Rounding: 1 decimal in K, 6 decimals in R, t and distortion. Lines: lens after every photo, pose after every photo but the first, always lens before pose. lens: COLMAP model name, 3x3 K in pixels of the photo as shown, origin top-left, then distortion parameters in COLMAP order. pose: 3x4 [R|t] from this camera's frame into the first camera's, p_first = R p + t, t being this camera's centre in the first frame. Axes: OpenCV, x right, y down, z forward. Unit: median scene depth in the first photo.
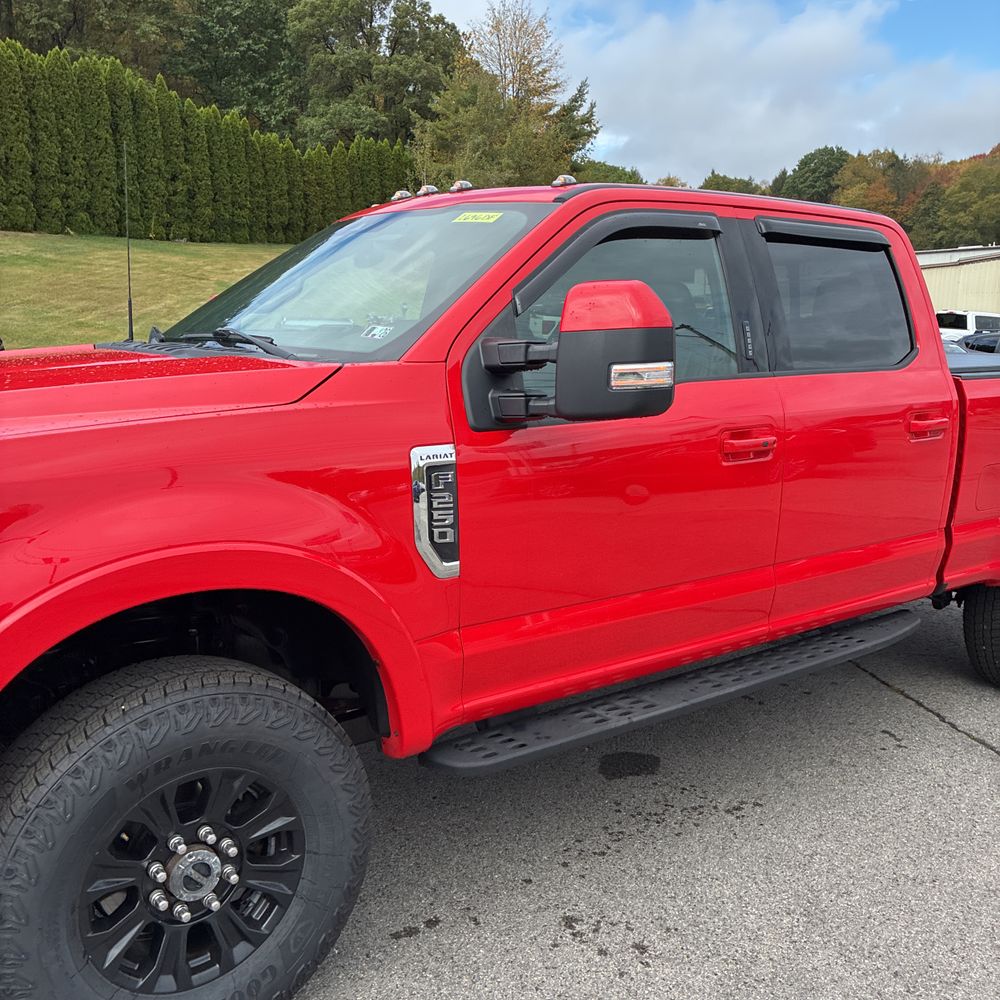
lens RADIAL K [[997.8, 0, 500.0], [0, 997.8, 500.0], [0, 0, 1]] dist [0.014501, 0.006442]
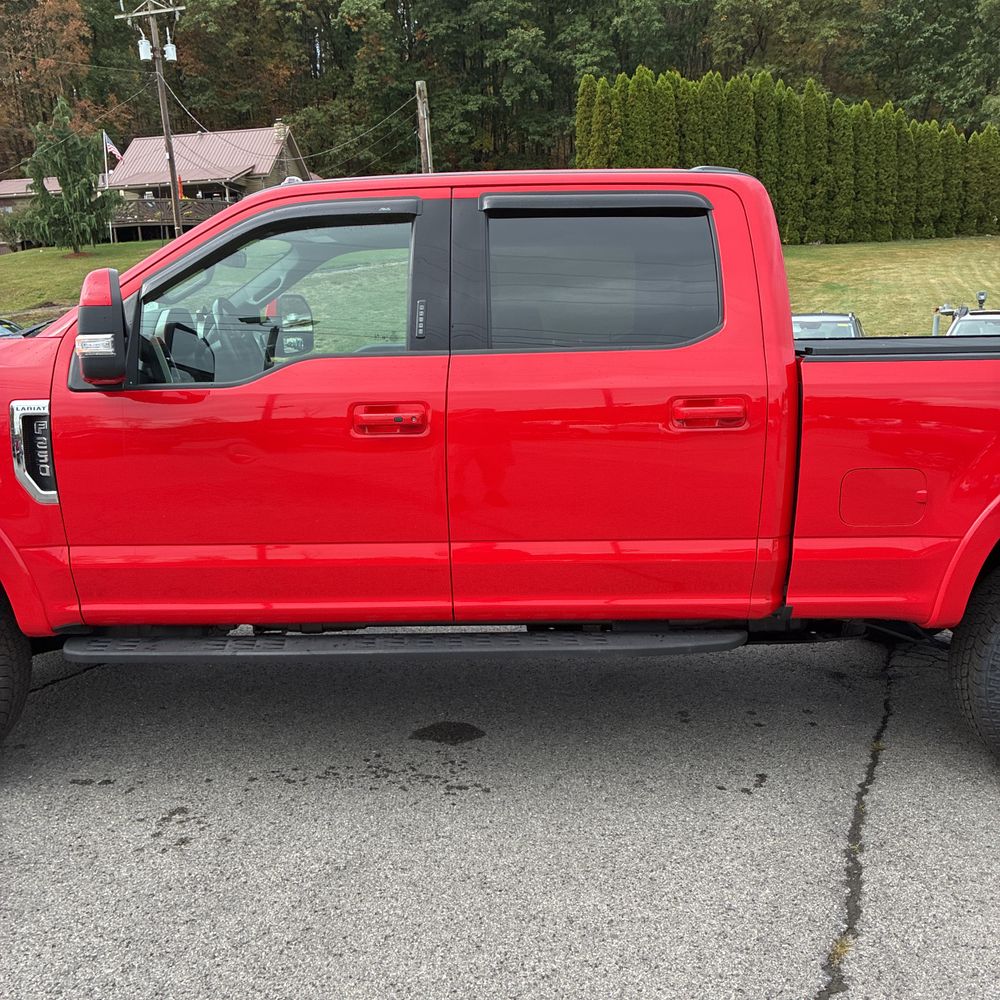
lens RADIAL K [[1010.0, 0, 500.0], [0, 1010.0, 500.0], [0, 0, 1]] dist [0.026914, -0.025455]
pose [[0.796928, 0.079541, -0.598815, 0.059611], [-0.083506, 0.996282, 0.021204, -0.000188], [0.598275, 0.033107, 0.800607, 0.014208]]
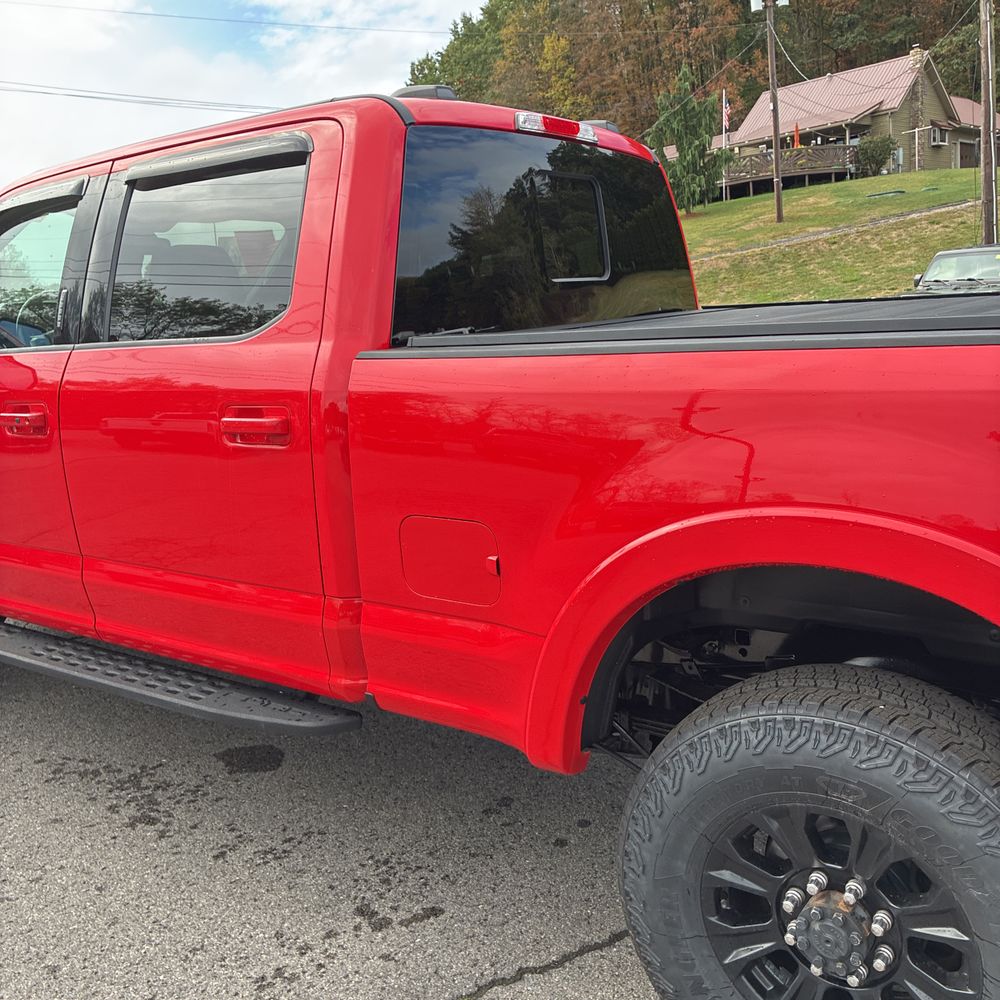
lens RADIAL K [[1019.9, 0, 499.4], [0, 1019.9, 485.6], [0, 0, 1]] dist [0.017050, 0.010243]
pose [[0.290217, 0.140371, -0.946610, 0.082051], [-0.106491, 0.987777, 0.113827, -0.009448], [0.951017, 0.067771, 0.301618, 0.069967]]
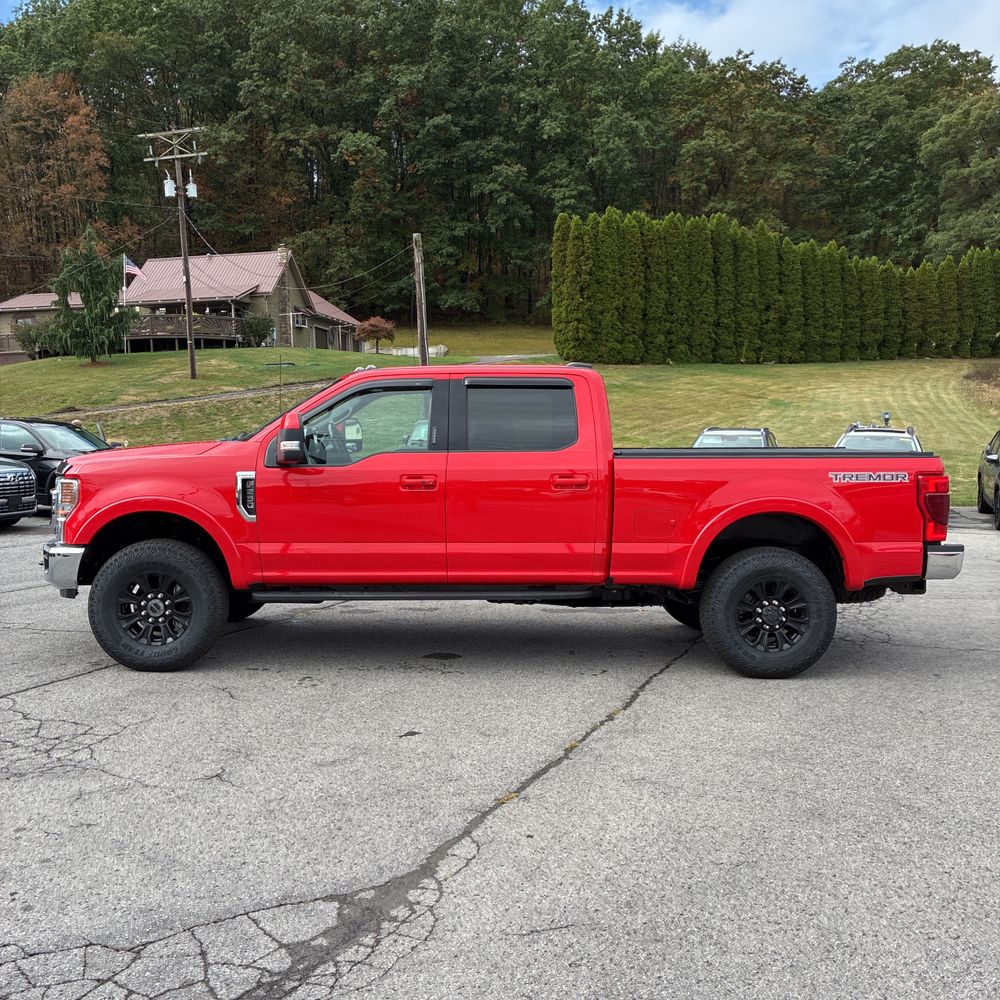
lens RADIAL K [[1010.3, 0, 512.5], [0, 1010.3, 485.0], [0, 0, 1]] dist [0.007746, 0.007154]
pose [[0.814263, 0.017956, -0.580218, 0.103264], [-0.092621, 0.990735, -0.099321, 0.009126], [0.573059, 0.134614, 0.808383, -0.040082]]
